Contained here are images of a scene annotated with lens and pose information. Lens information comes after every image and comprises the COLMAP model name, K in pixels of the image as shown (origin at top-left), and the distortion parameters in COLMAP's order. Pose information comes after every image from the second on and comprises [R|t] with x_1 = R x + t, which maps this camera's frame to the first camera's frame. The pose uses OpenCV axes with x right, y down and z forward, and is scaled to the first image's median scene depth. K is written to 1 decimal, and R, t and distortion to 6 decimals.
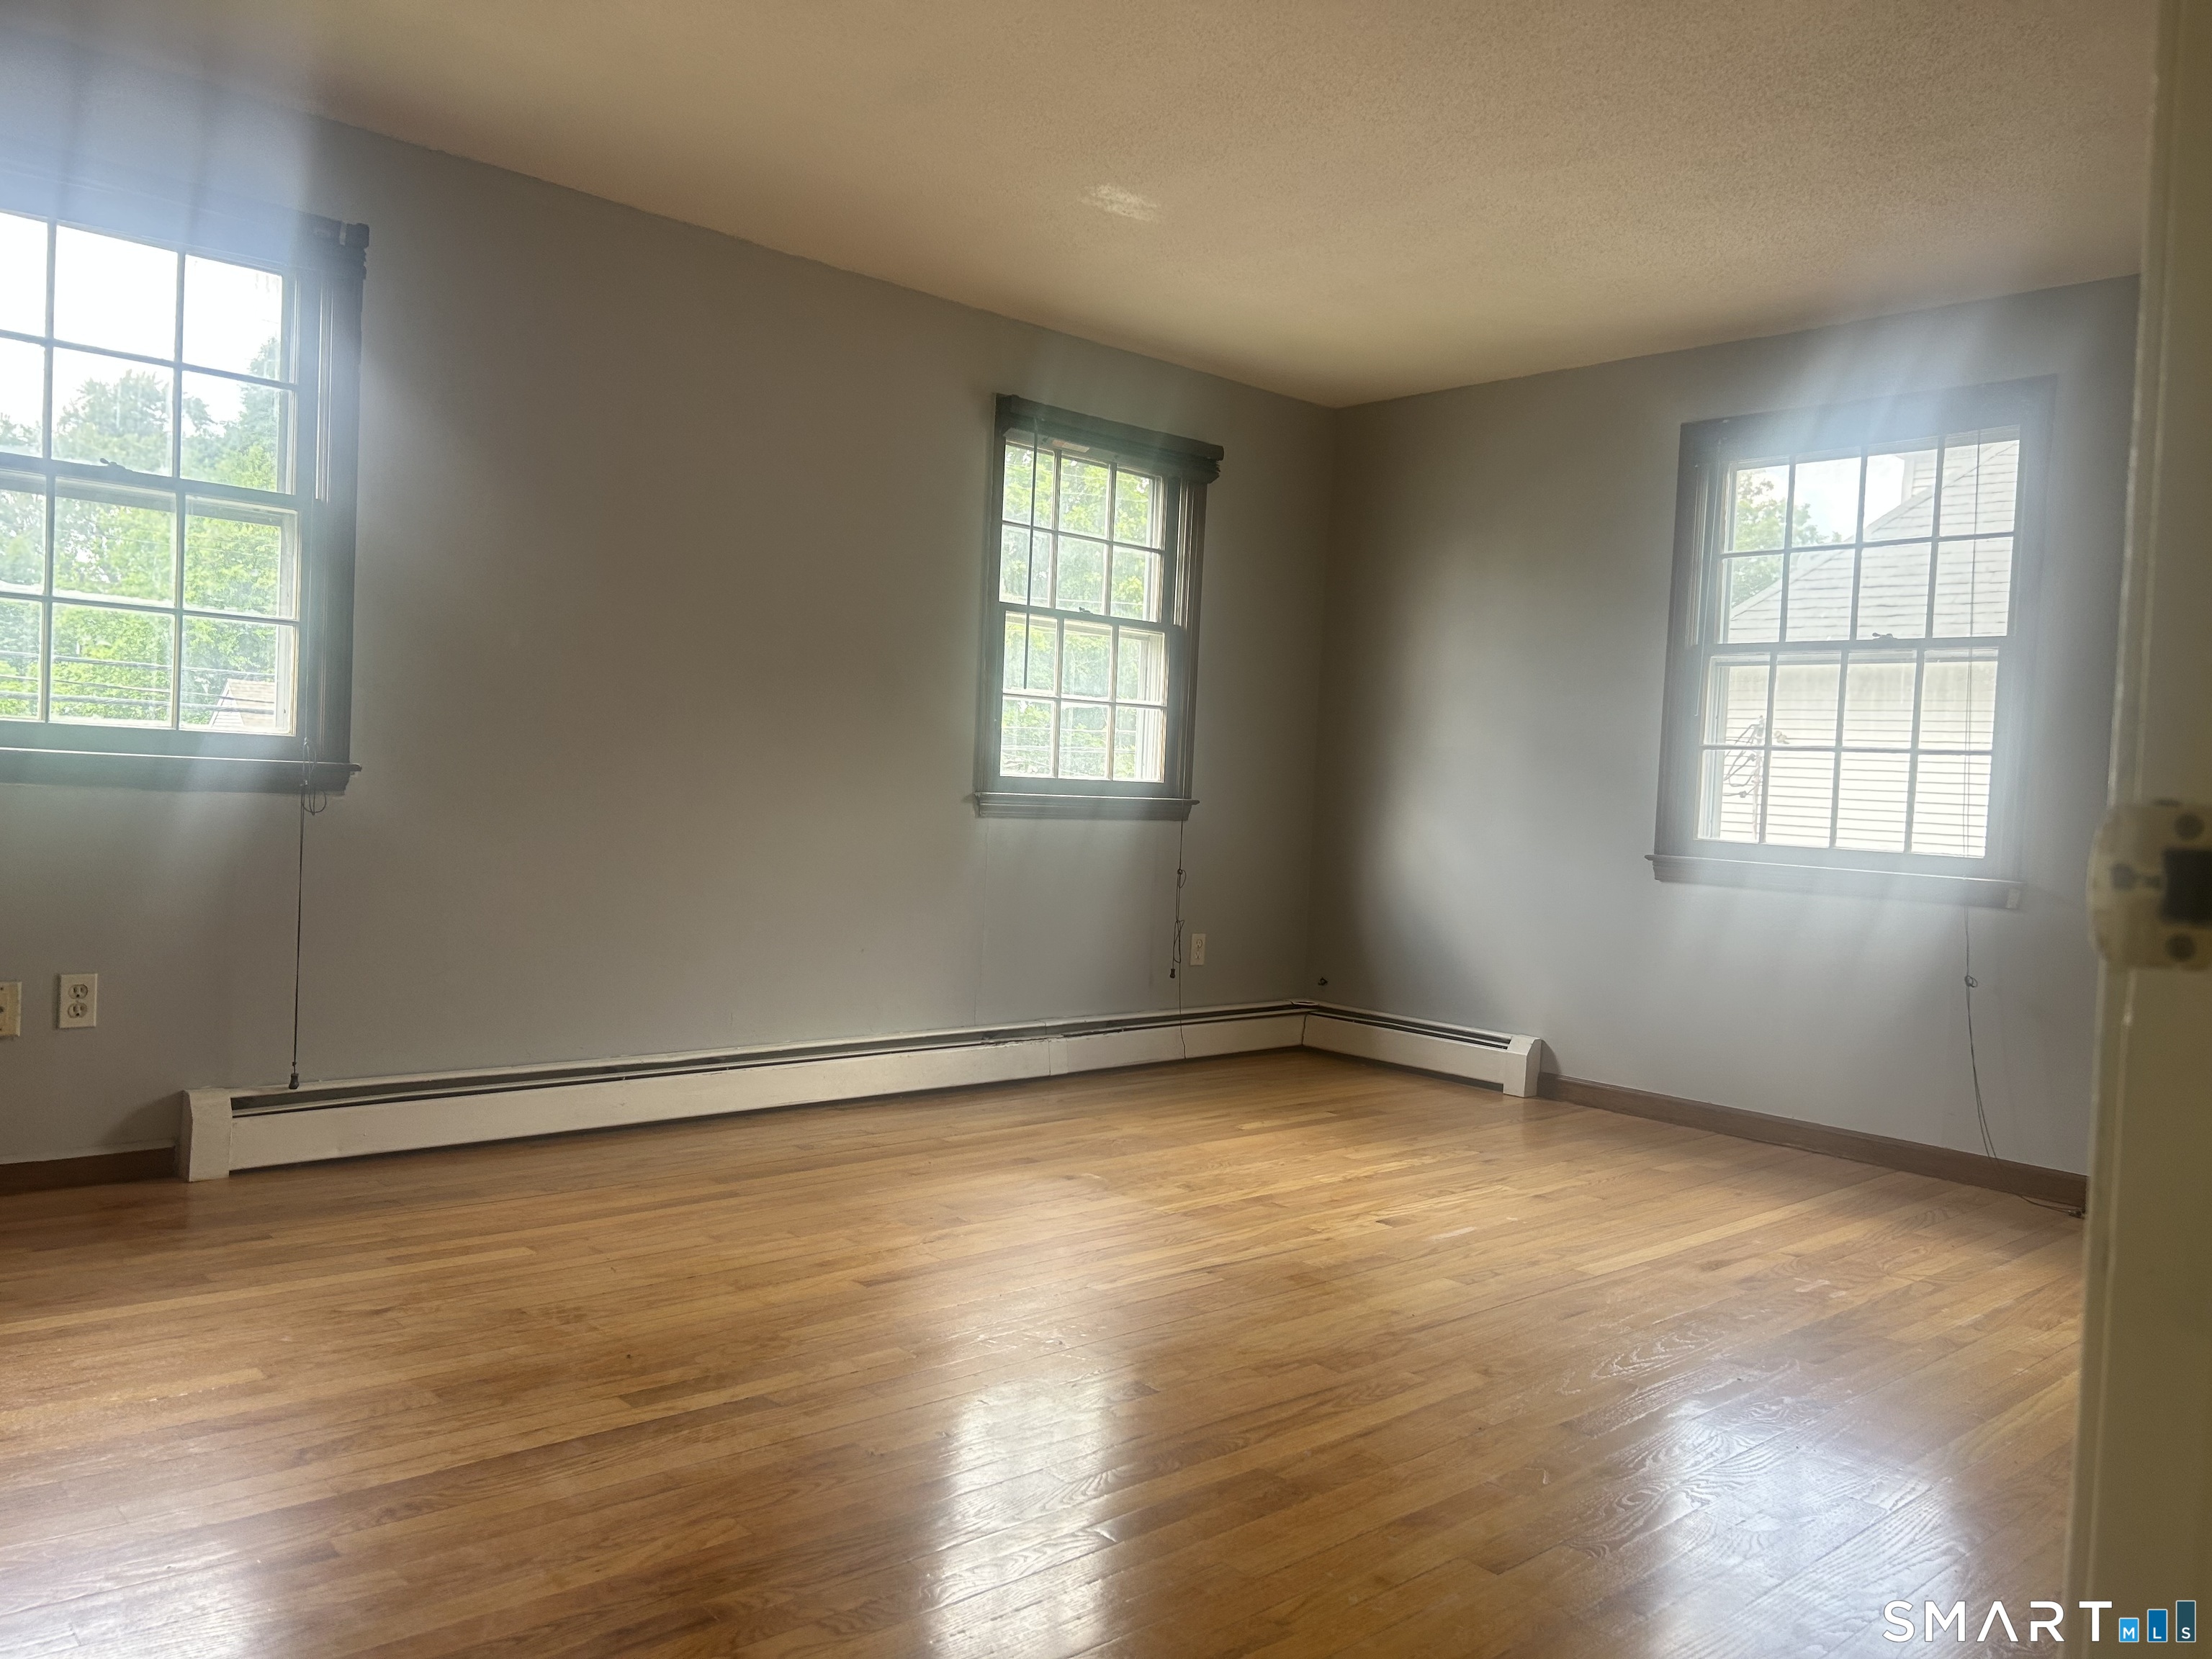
lens RADIAL K [[1644.0, 0, 1106.0], [0, 1644.0, 829.5], [0, 0, 1]] dist [0.024053, -0.052611]
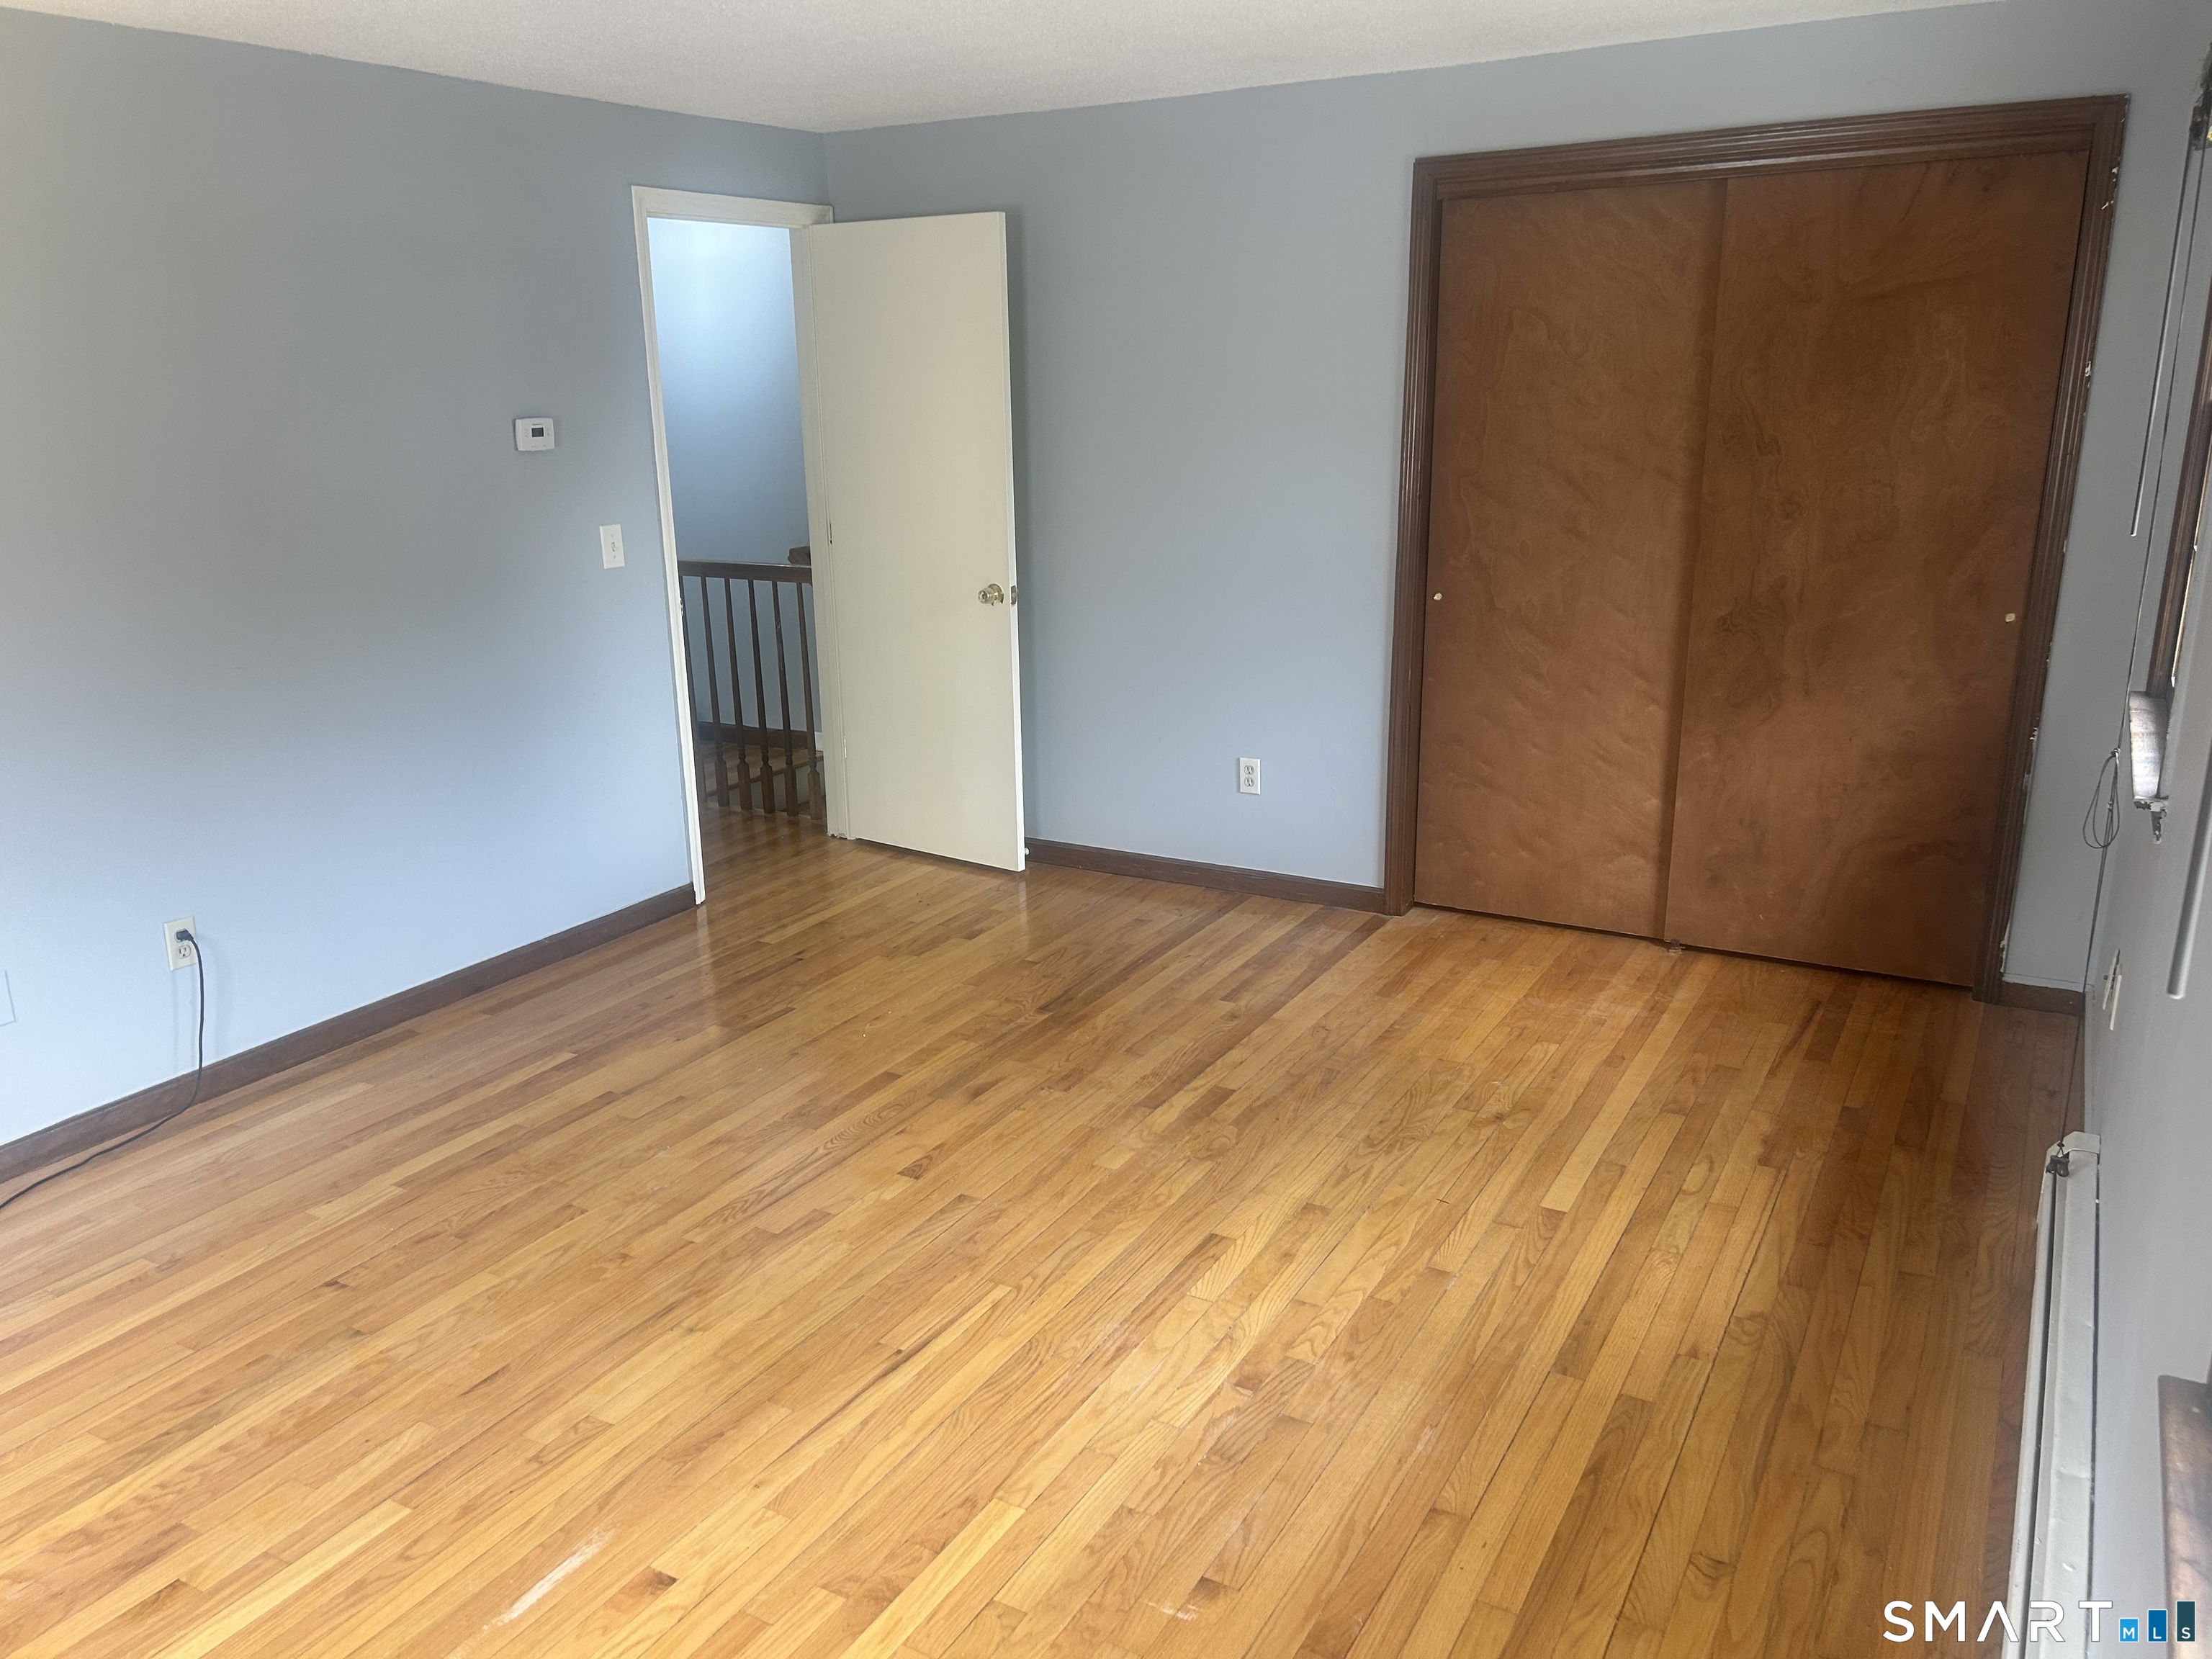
lens RADIAL K [[1644.0, 0, 1106.0], [0, 1644.0, 829.5], [0, 0, 1]] dist [0.024053, -0.052611]
pose [[-0.951467, 0.051959, -0.303334, 0.215883], [-0.037923, 0.958338, 0.283110, -0.252830], [0.305406, 0.280873, -0.909856, 1.809176]]
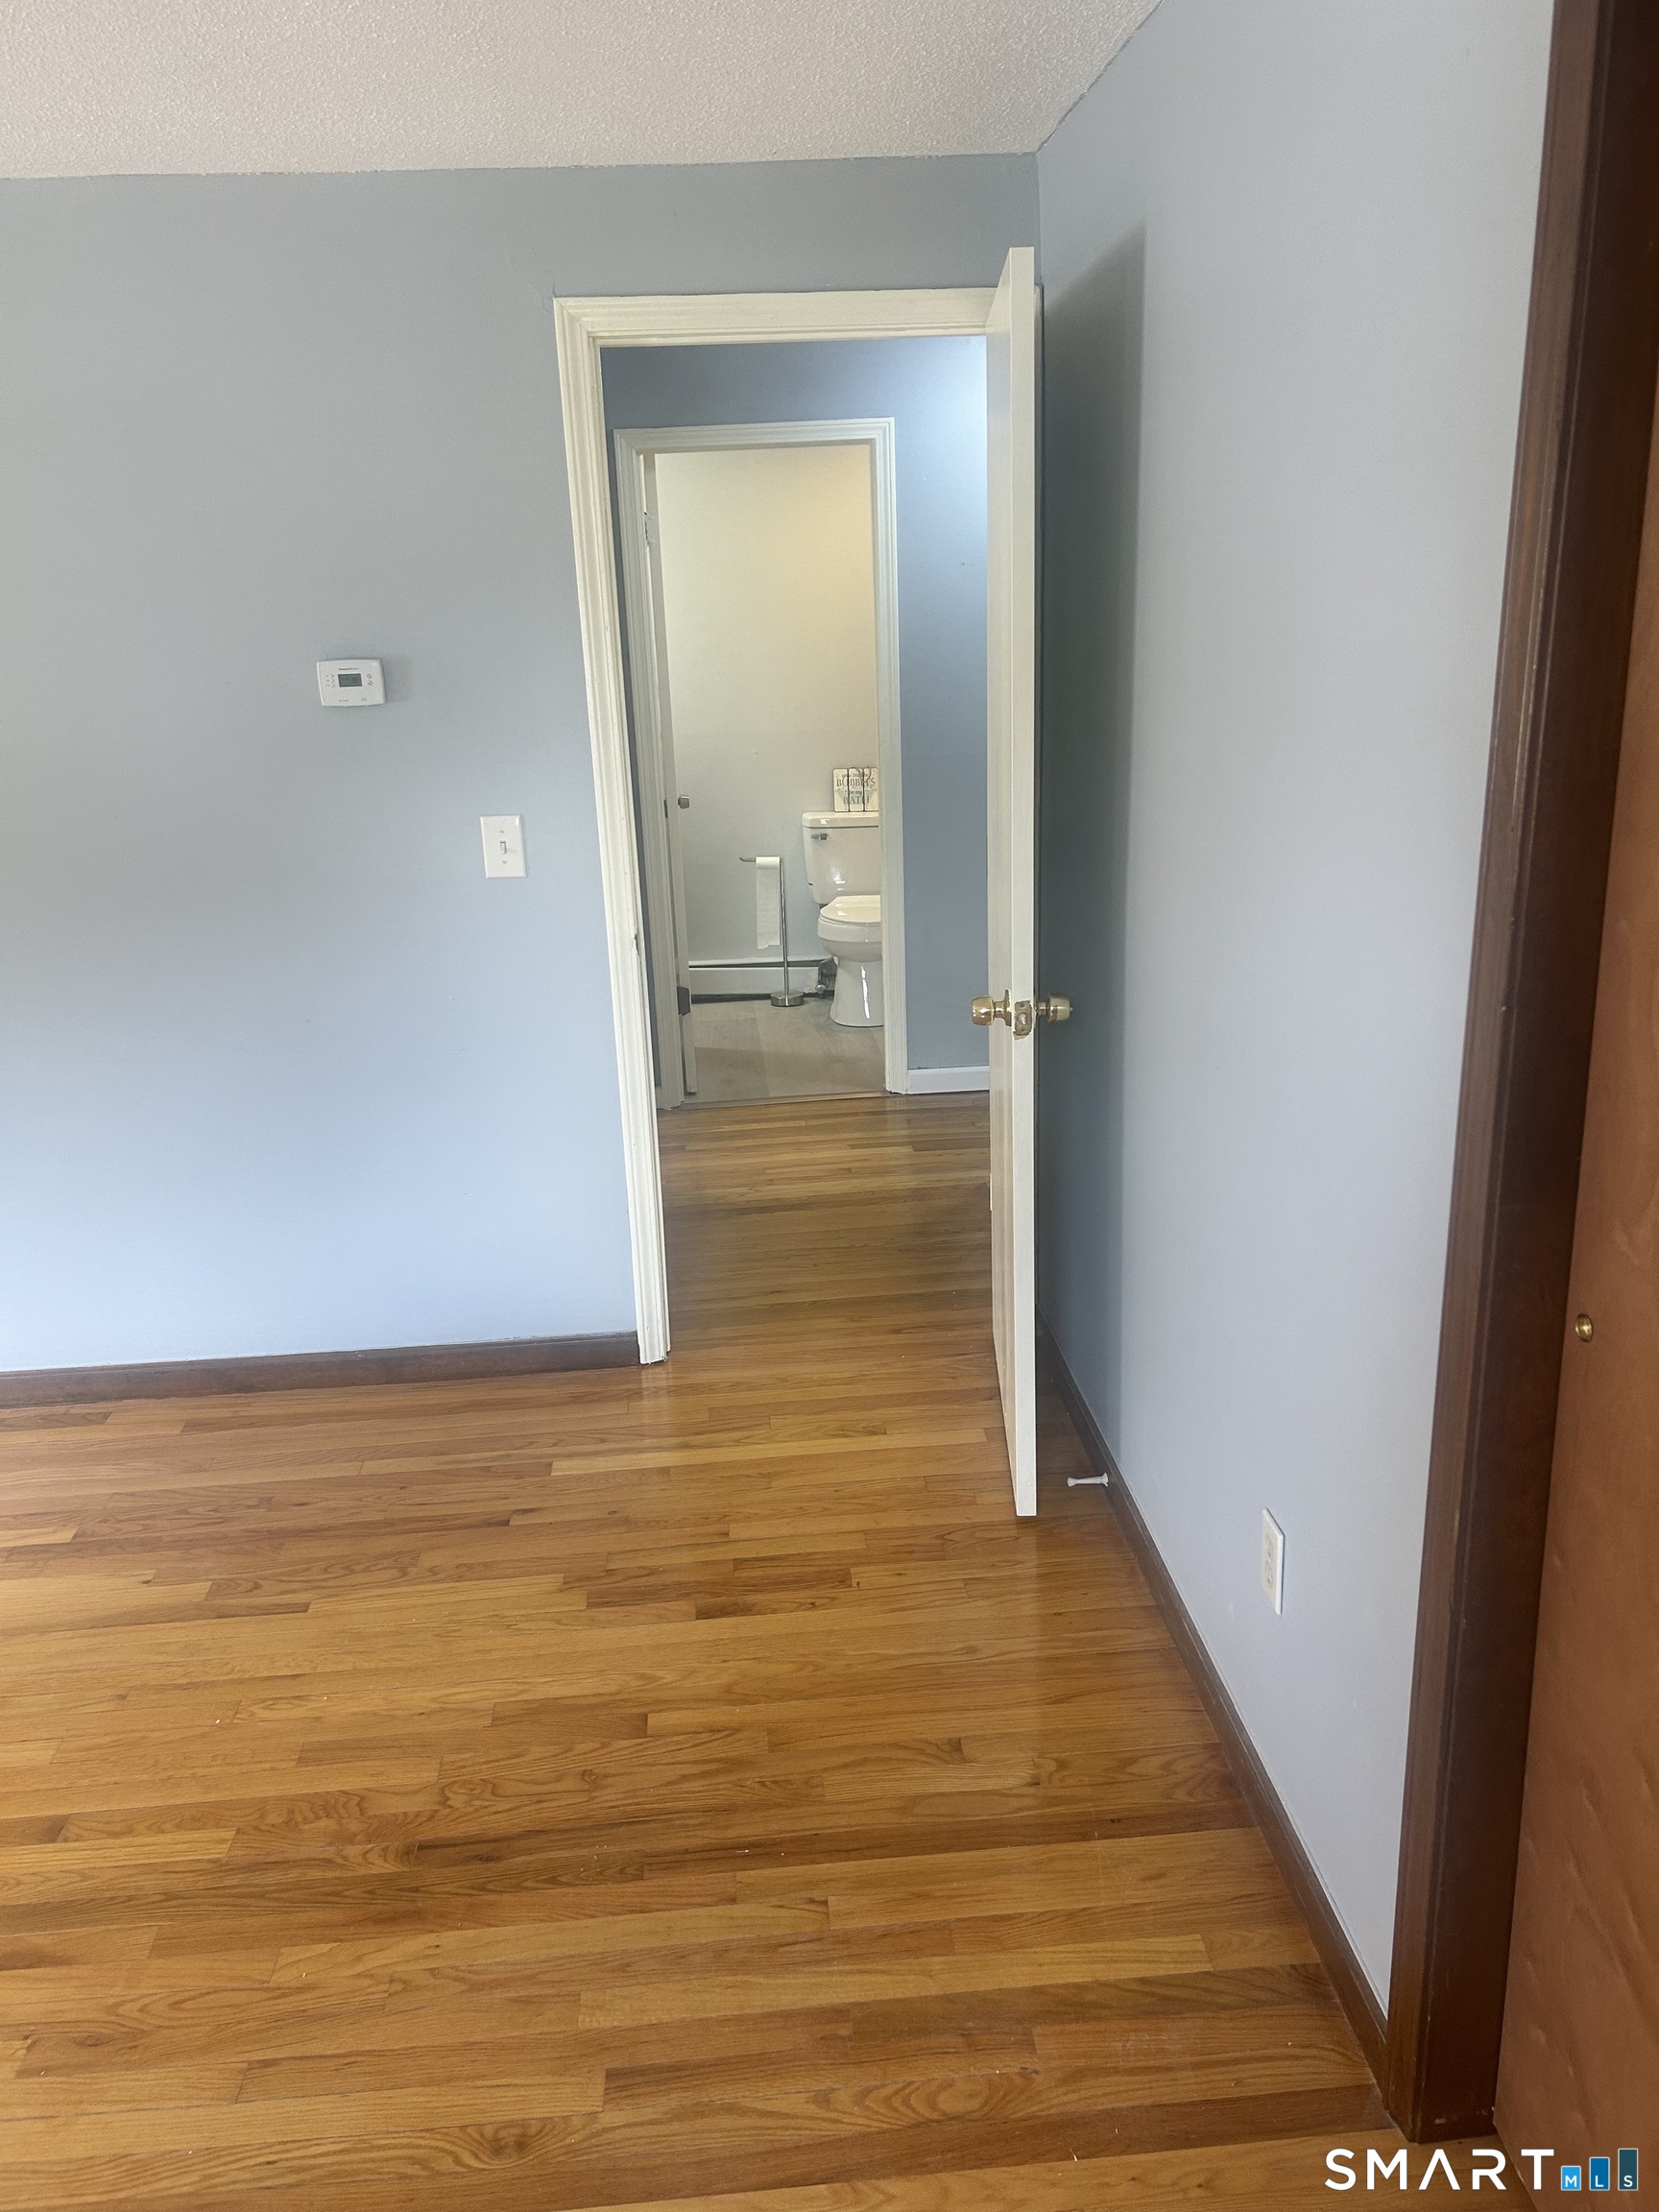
lens RADIAL K [[1644.0, 0, 829.5], [0, 1644.0, 1106.0], [0, 0, 1]] dist [0.024053, -0.052611]
pose [[-0.792045, -0.199269, 0.577025, -0.623218], [0.013273, 0.939380, 0.342622, -0.256524], [-0.610319, 0.279031, -0.741386, 0.915225]]
